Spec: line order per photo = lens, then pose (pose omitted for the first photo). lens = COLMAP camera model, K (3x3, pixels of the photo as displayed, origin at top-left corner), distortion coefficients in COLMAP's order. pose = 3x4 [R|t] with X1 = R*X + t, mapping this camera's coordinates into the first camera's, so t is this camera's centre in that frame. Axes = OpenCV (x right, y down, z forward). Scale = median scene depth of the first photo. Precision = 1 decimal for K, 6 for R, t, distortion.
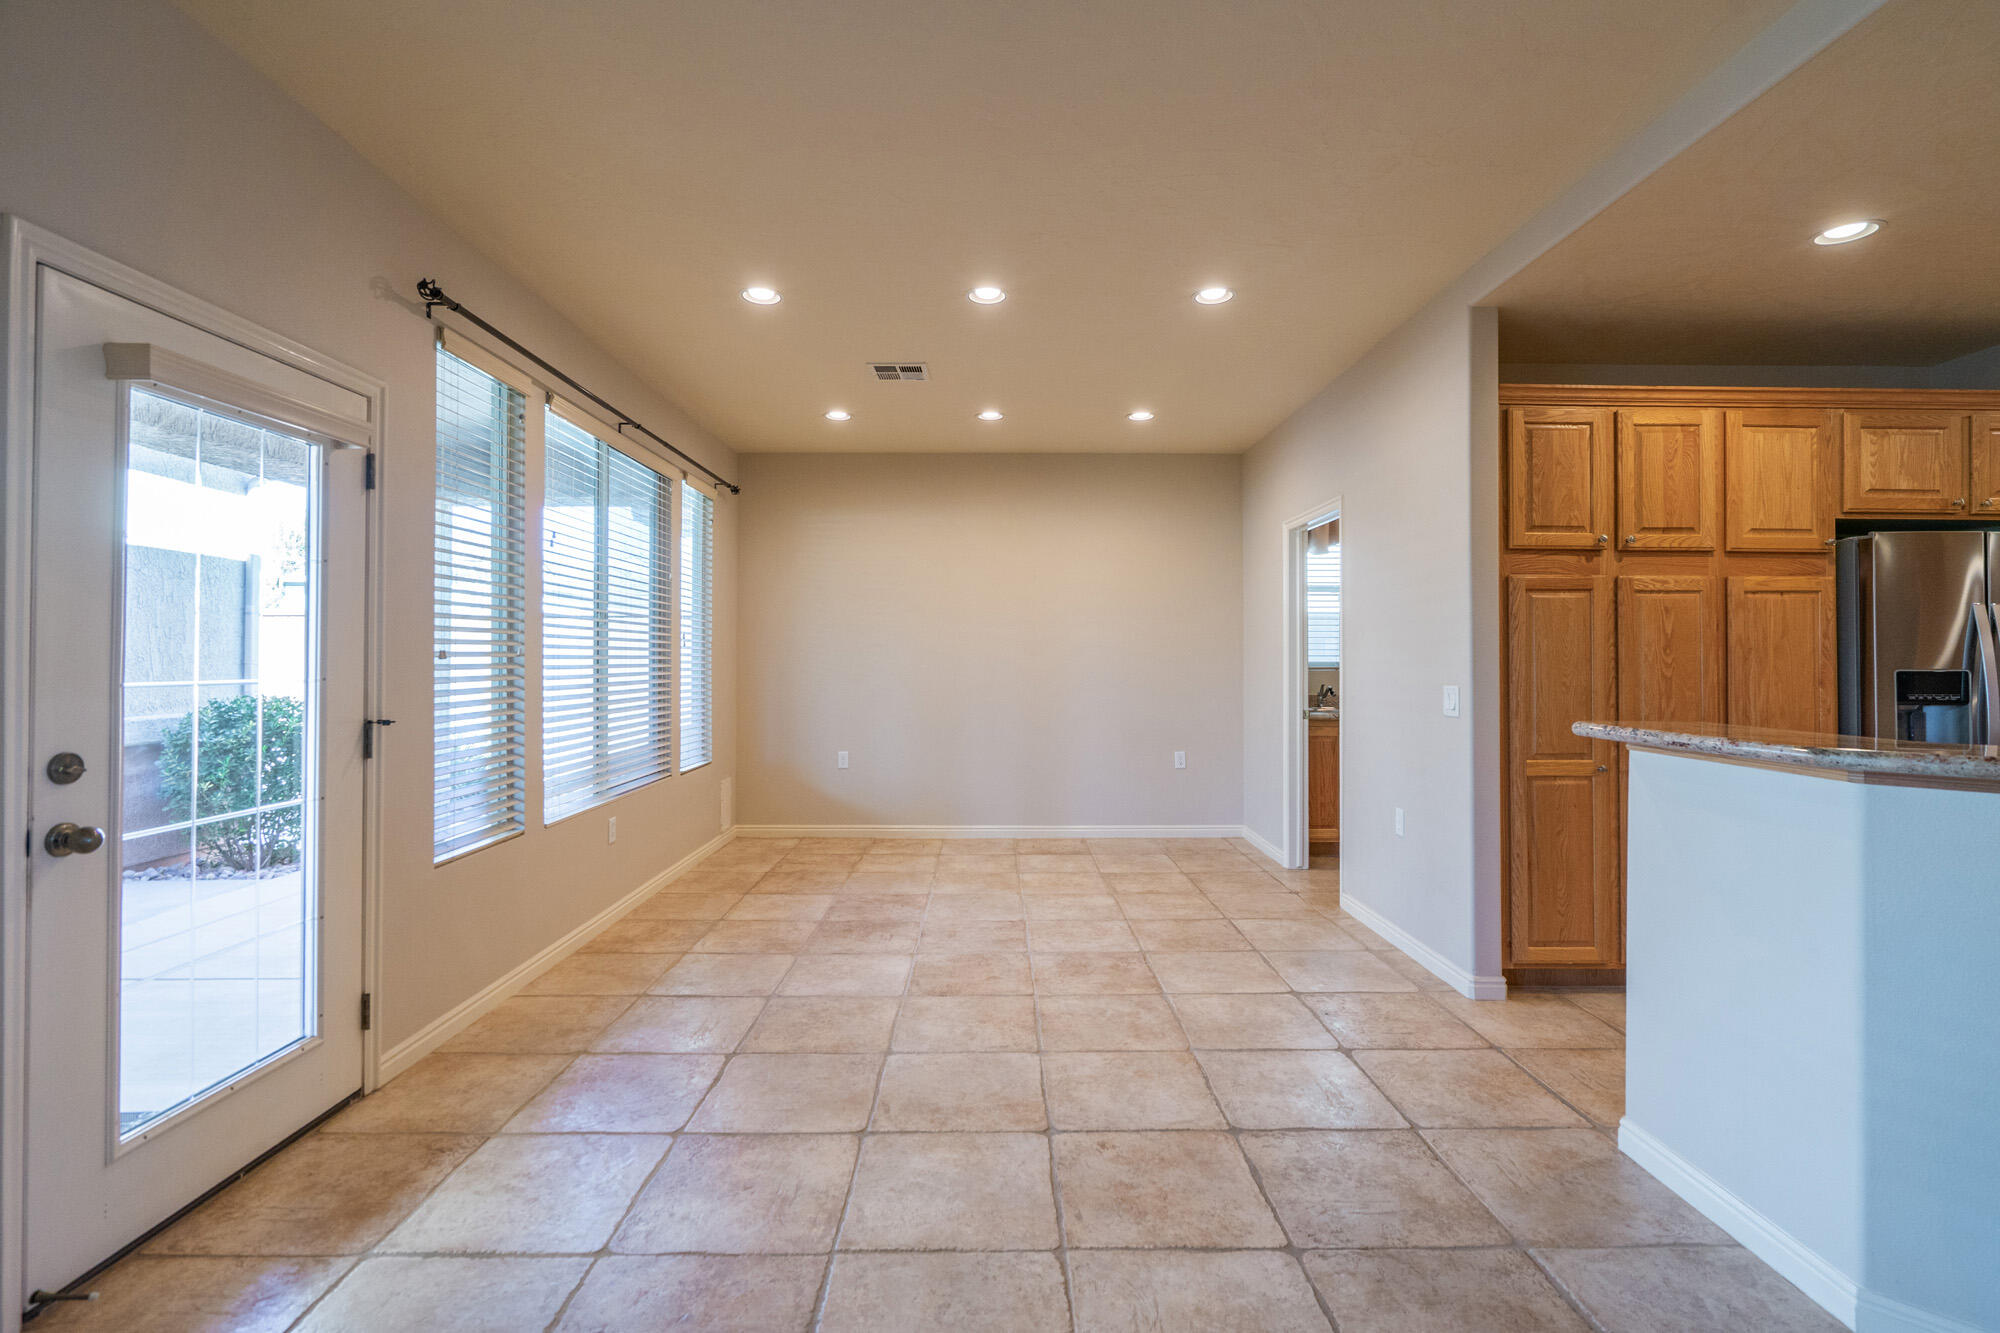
lens RADIAL K [[924.9, 0, 1000.0], [0, 924.9, 664.3], [0, 0, 1]] dist [-0.003863, 0.001663]
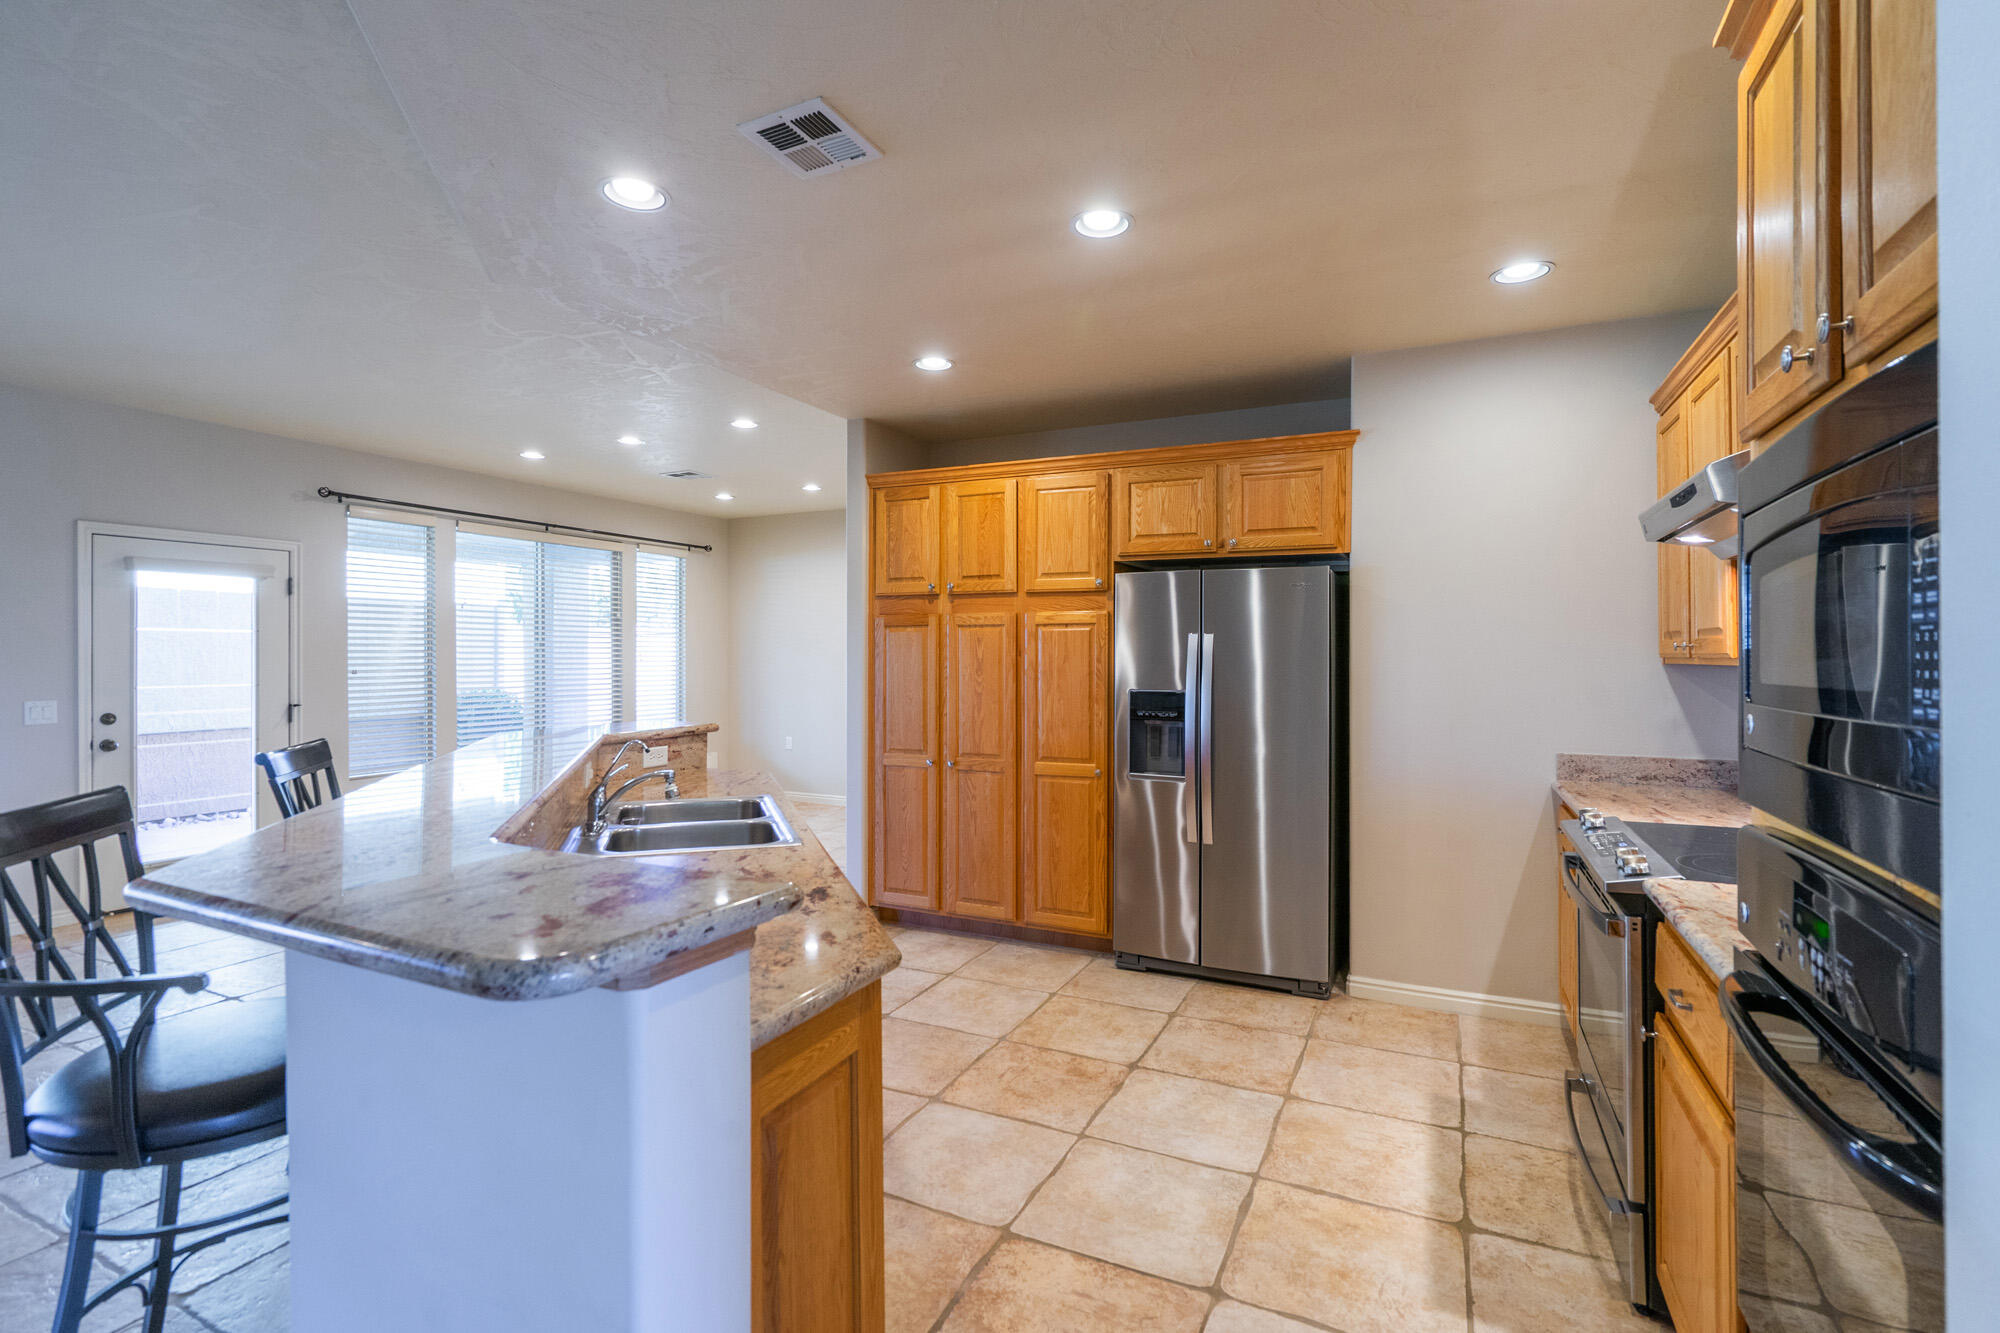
lens RADIAL K [[924.9, 0, 1003.5], [0, 924.9, 663.9], [0, 0, 1]] dist [-0.003863, 0.001663]
pose [[0.897096, 0.002307, -0.441829, 1.312732], [-0.001361, 0.999996, 0.002458, -0.029488], [0.441833, -0.001604, 0.897096, -0.129595]]
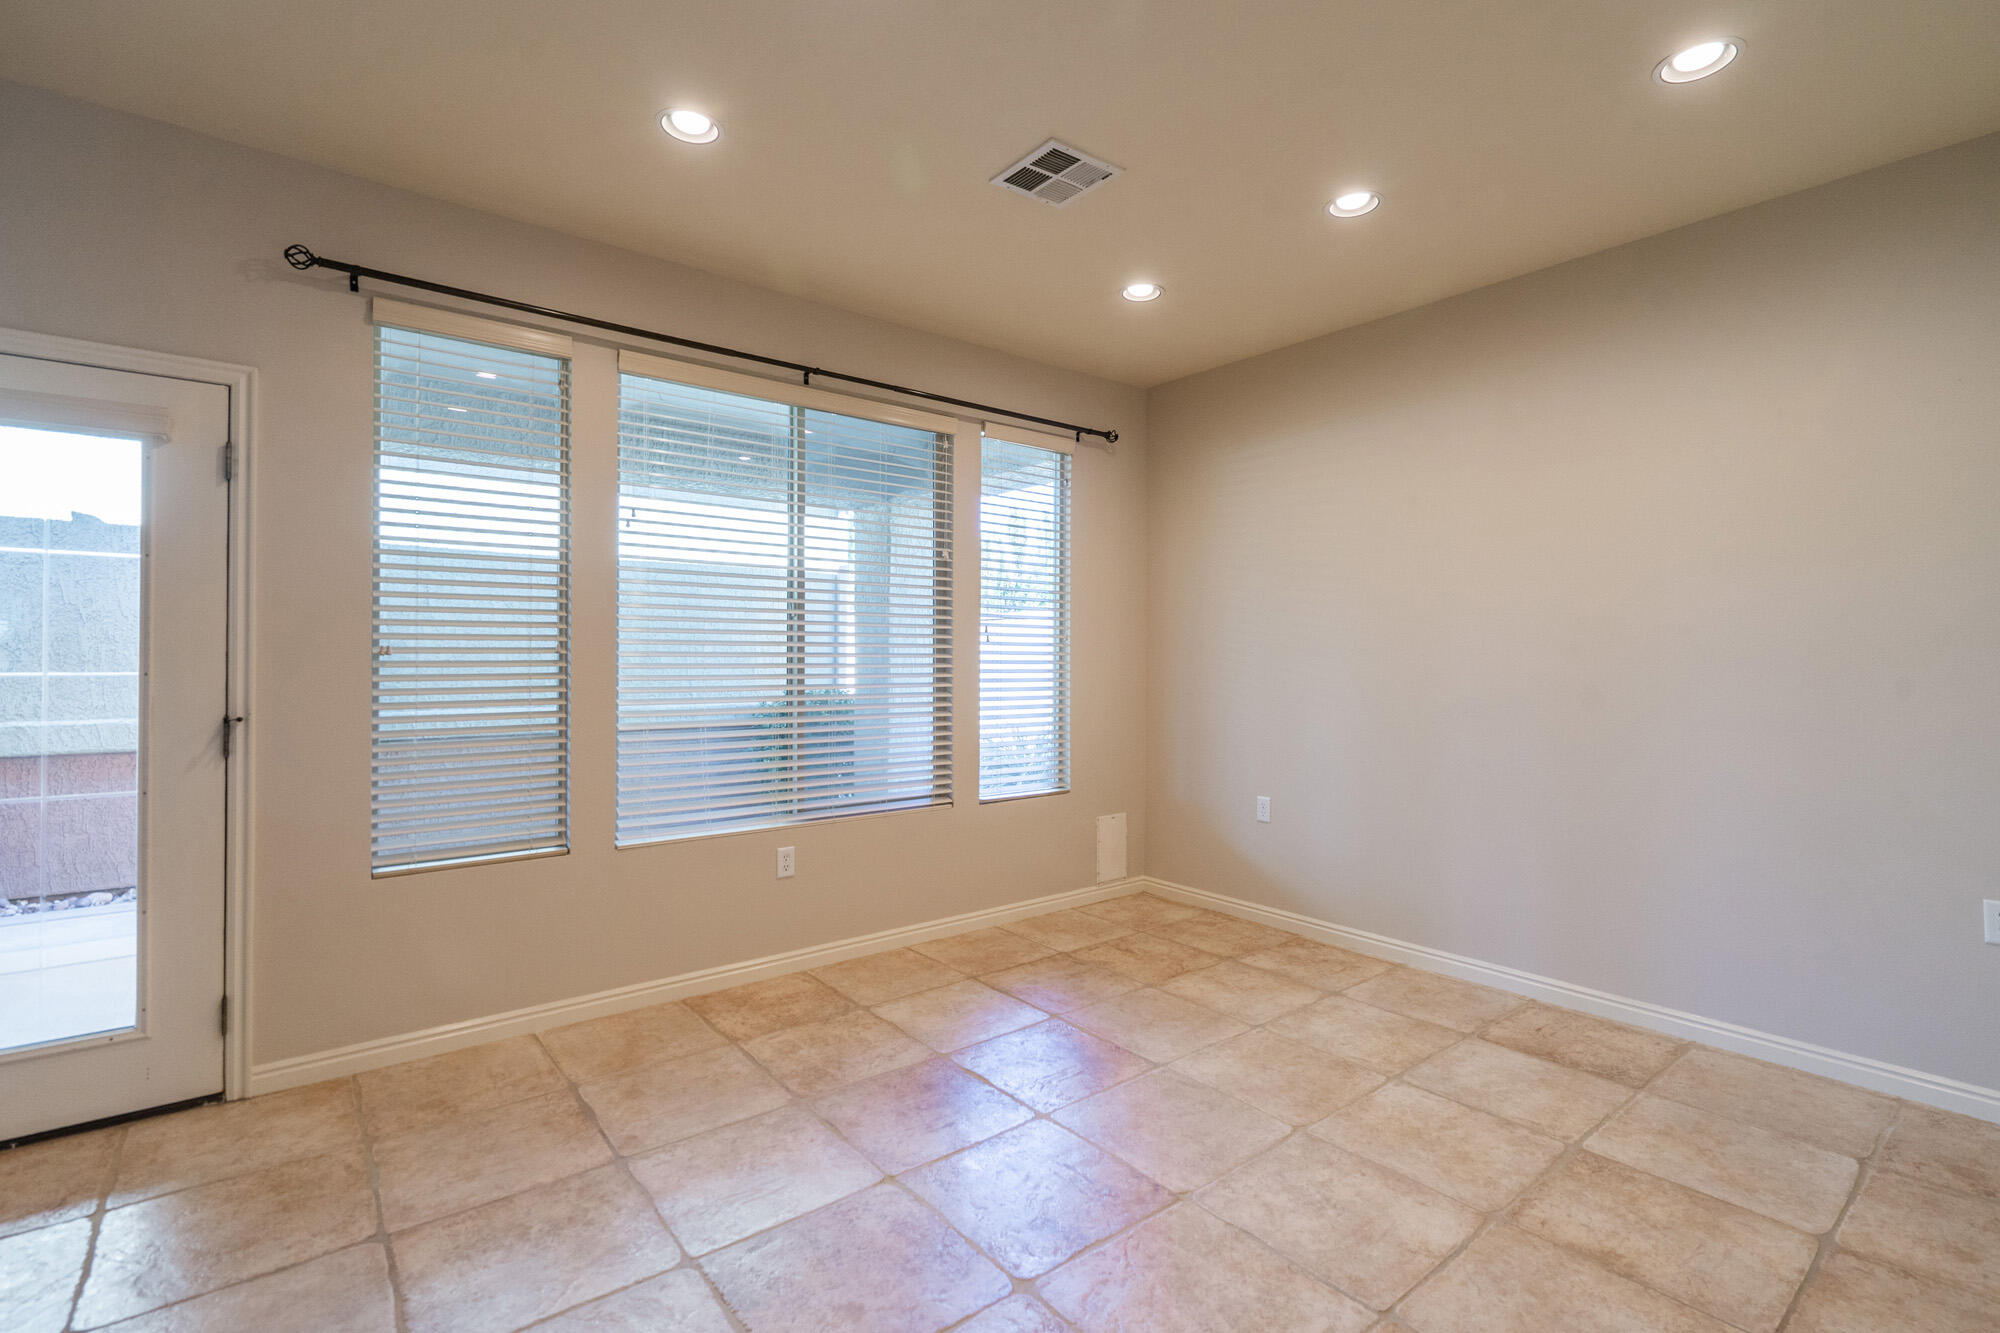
lens RADIAL K [[924.9, 0, 989.8], [0, 924.9, 659.5], [0, 0, 1]] dist [-0.003863, 0.001663]
pose [[0.613089, 0.003399, -0.790006, 0.444421], [-0.008762, 0.999958, -0.002498, -0.003468], [0.789965, 0.008454, 0.613094, 0.800475]]
